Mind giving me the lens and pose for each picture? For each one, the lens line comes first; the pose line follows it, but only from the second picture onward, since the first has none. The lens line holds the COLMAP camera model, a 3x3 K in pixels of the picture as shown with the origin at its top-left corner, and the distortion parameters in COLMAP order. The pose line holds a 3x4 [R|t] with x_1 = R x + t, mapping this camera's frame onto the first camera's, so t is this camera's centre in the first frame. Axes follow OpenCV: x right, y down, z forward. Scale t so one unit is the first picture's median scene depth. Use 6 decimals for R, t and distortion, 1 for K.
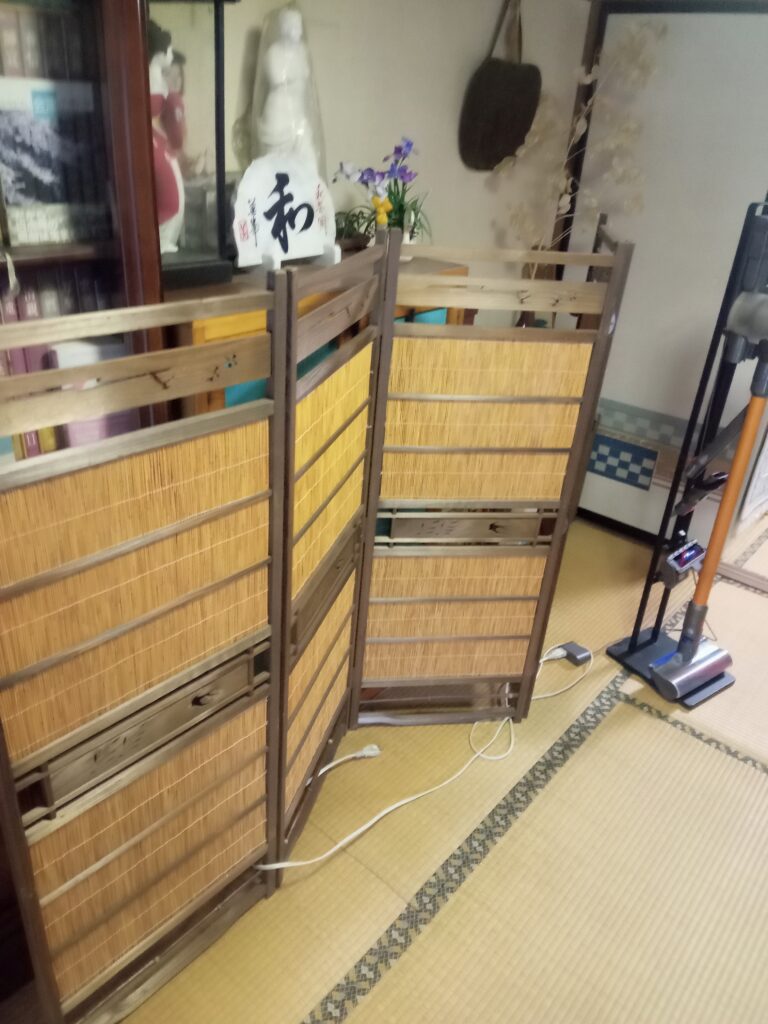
lens RADIAL K [[770.8, 0, 379.7], [0, 770.8, 515.4], [0, 0, 1]] dist [0.121066, -0.163715]
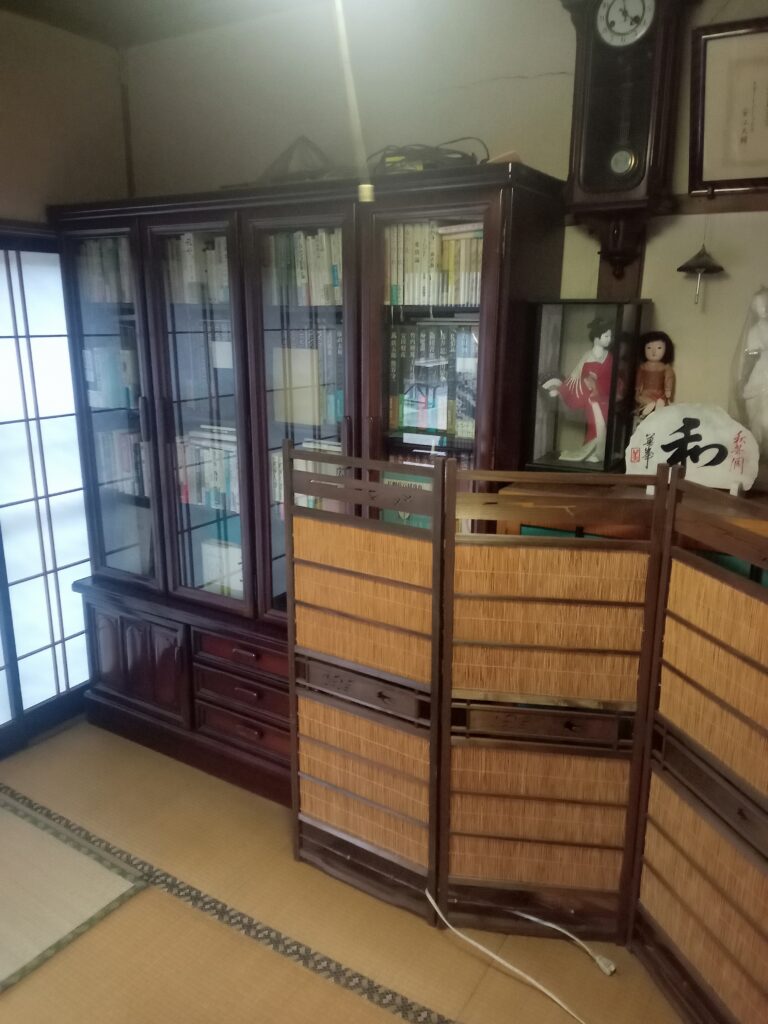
lens RADIAL K [[770.8, 0, 379.7], [0, 770.8, 515.4], [0, 0, 1]] dist [0.121066, -0.163715]
pose [[0.138175, 0.186972, -0.972599, 1.363298], [-0.453982, 0.884733, 0.105585, -0.287882], [0.880232, 0.426953, 0.207130, 0.527390]]
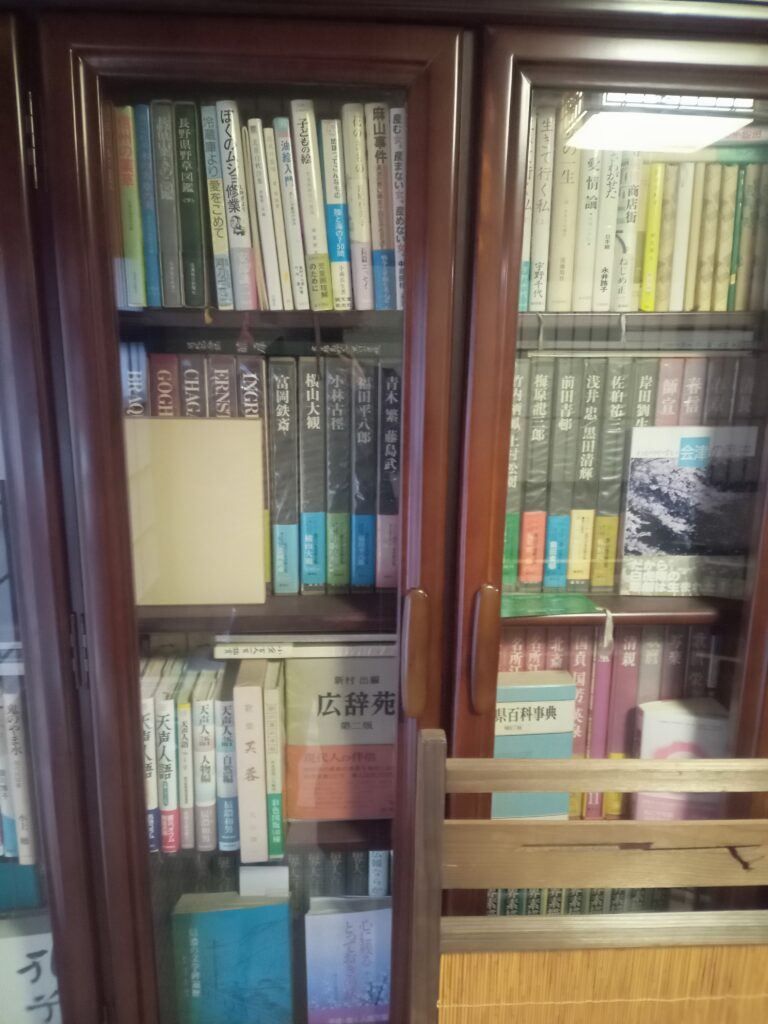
lens RADIAL K [[770.8, 0, 379.7], [0, 770.8, 515.4], [0, 0, 1]] dist [0.121066, -0.163715]
pose [[0.690099, 0.107842, -0.715635, -0.032636], [-0.305365, 0.939891, -0.152832, -0.206589], [0.656137, 0.323999, 0.681549, 0.188651]]
